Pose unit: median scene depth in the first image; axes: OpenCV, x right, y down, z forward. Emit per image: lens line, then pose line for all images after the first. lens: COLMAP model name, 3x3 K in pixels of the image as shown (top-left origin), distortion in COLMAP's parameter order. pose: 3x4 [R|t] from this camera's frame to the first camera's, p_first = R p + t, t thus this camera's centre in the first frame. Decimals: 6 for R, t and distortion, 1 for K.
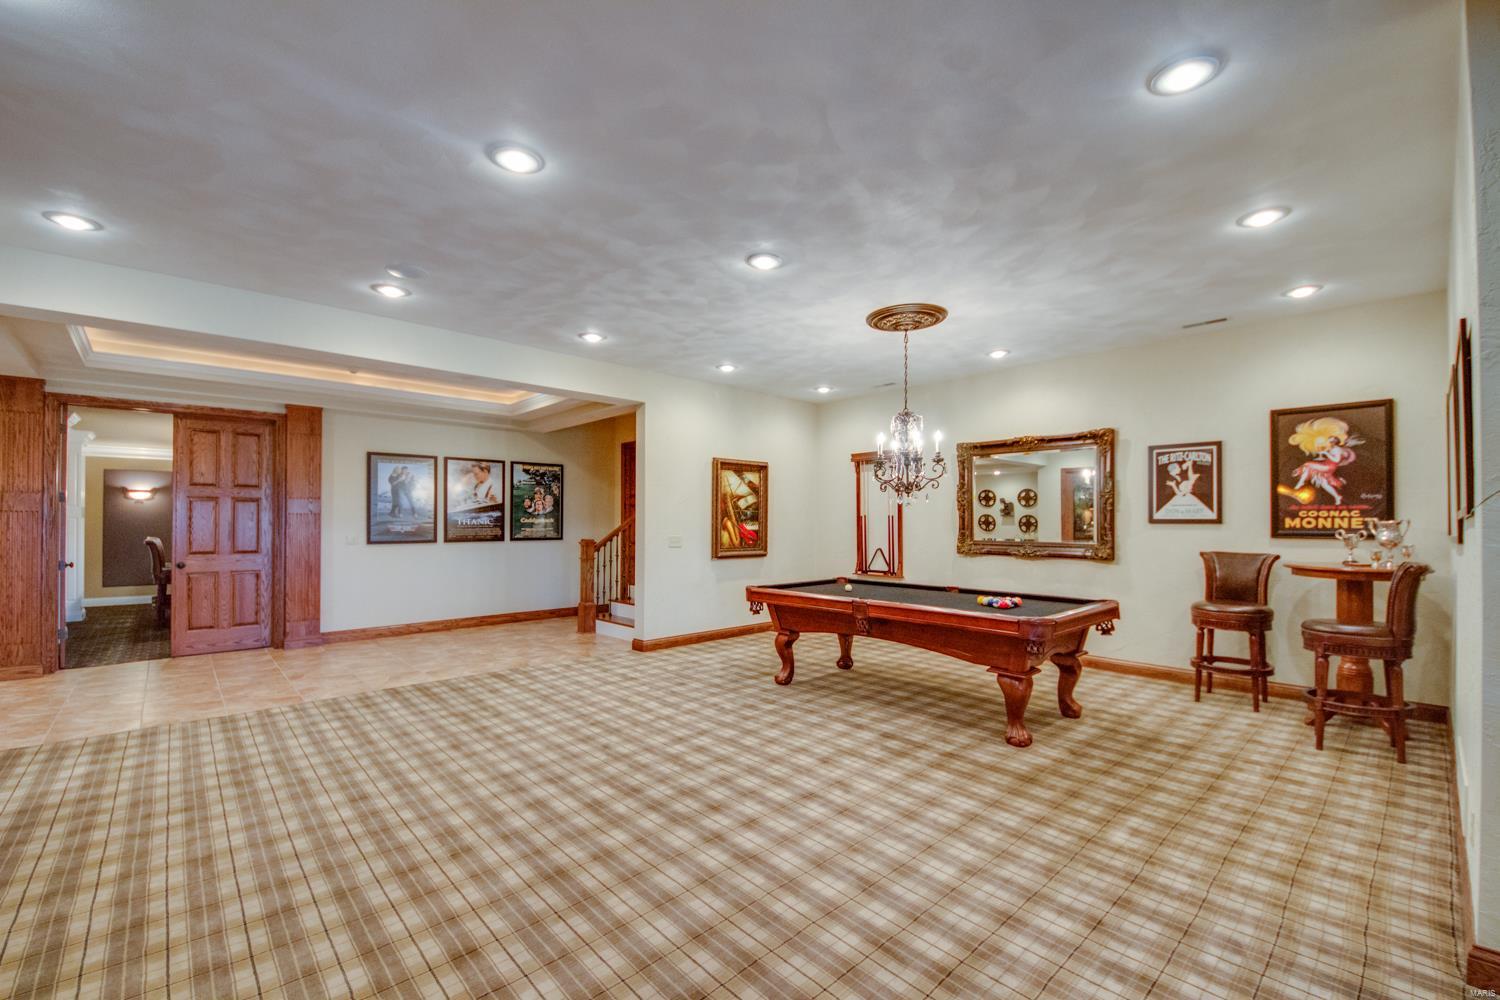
lens RADIAL K [[626.6, 0, 751.1], [0, 626.6, 511.8], [0, 0, 1]] dist [-0.008013, -0.002216]
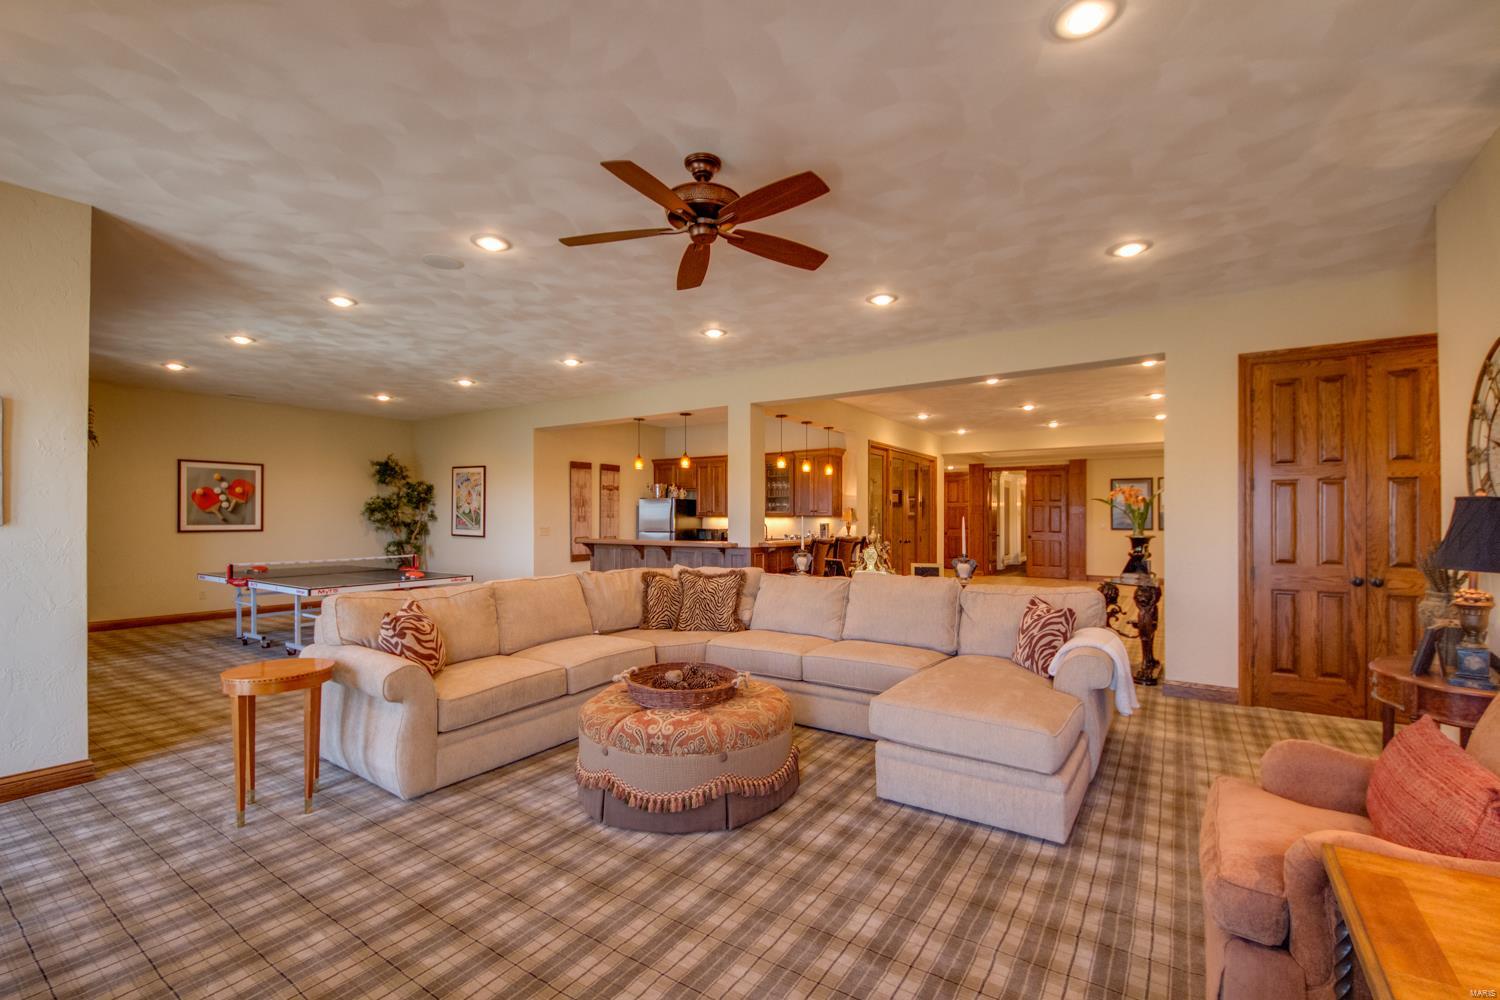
lens RADIAL K [[626.6, 0, 717.9], [0, 626.6, 515.0], [0, 0, 1]] dist [-0.008013, -0.002216]
pose [[0.187169, -0.001976, -0.982326, 1.060958], [0.013504, 0.999909, 0.000562, -0.008974], [0.982235, -0.013370, 0.187179, -0.515455]]
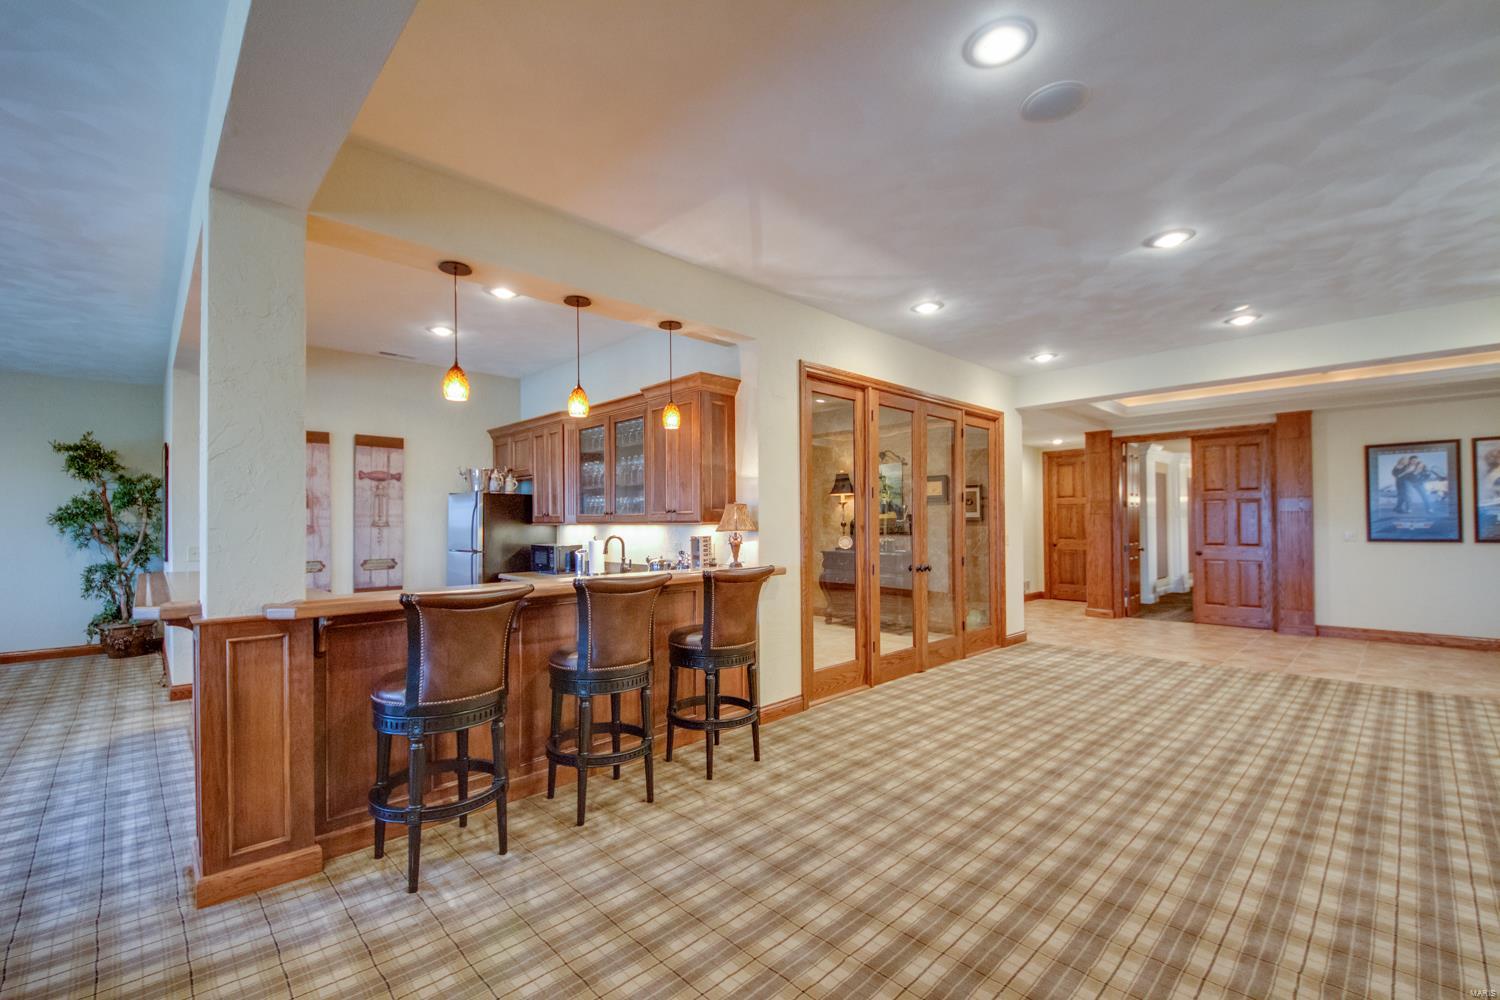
lens RADIAL K [[626.6, 0, 740.1], [0, 626.6, 514.3], [0, 0, 1]] dist [-0.008013, -0.002216]
pose [[-0.004043, -0.011950, -0.999920, 0.378473], [0.023039, 0.999662, -0.012040, -0.000986], [0.999726, -0.023086, -0.003766, 0.044588]]
